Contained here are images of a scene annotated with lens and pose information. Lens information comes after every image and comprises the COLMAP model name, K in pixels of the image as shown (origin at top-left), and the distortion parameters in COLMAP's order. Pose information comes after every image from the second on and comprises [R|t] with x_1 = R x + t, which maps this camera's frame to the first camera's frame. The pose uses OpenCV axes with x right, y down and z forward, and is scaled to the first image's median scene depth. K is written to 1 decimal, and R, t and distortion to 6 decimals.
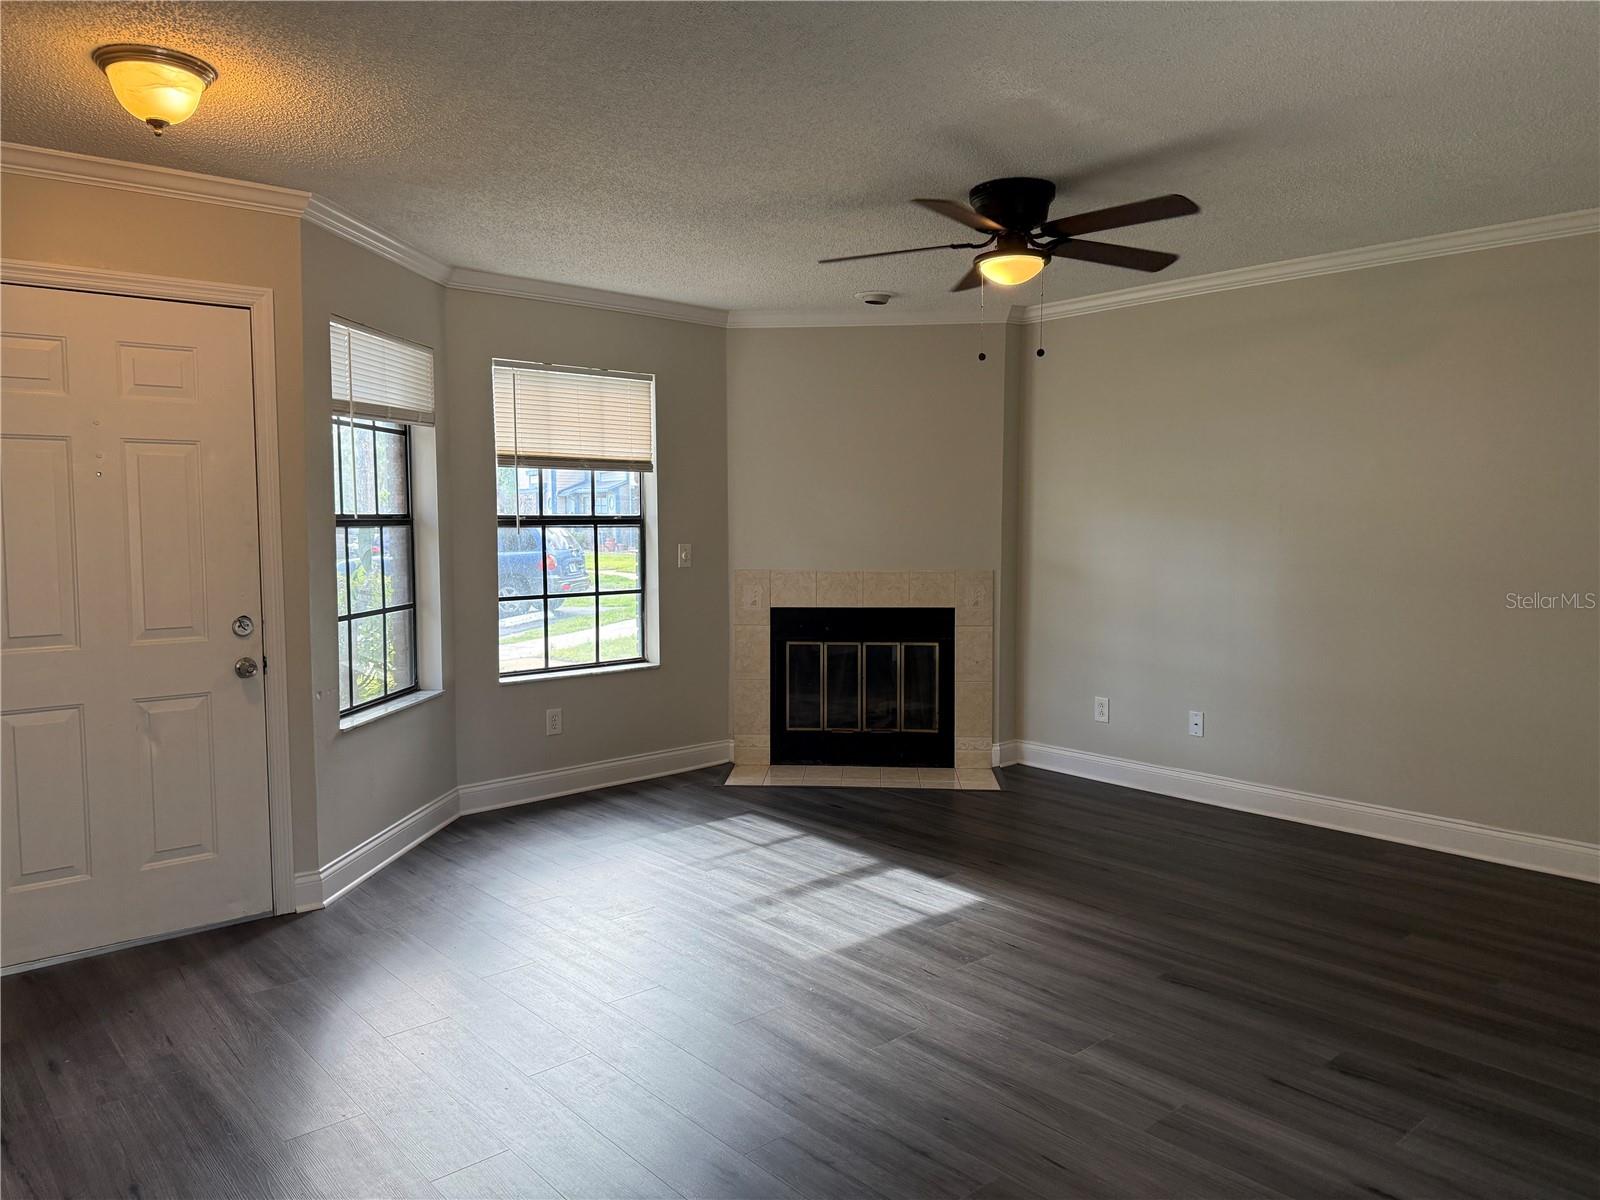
lens RADIAL K [[1142.2, 0, 802.8], [0, 1142.2, 595.5], [0, 0, 1]] dist [0.041781, -0.061698]
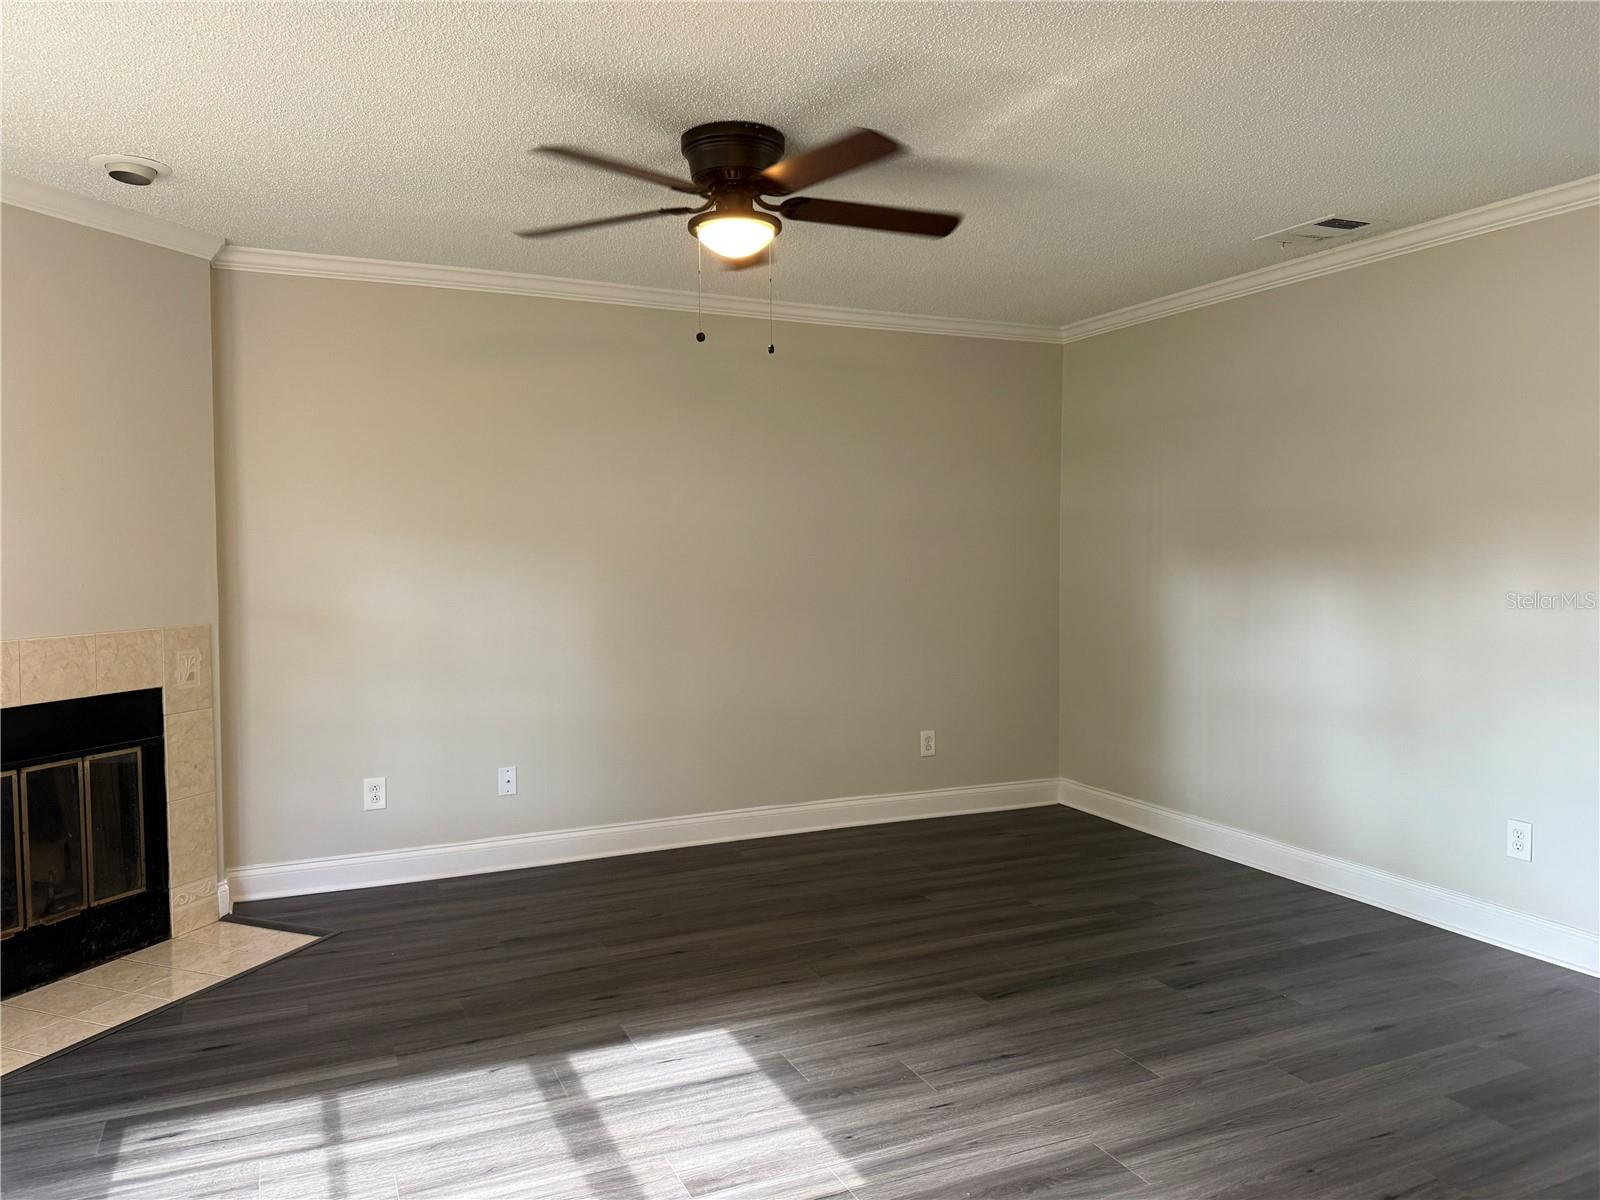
lens RADIAL K [[1142.2, 0, 798.5], [0, 1142.2, 596.5], [0, 0, 1]] dist [0.041781, -0.061698]
pose [[0.282559, -0.045299, 0.958180, -0.436542], [0.073981, 0.996938, 0.025315, -0.034260], [-0.956393, 0.063735, 0.285045, 0.552748]]
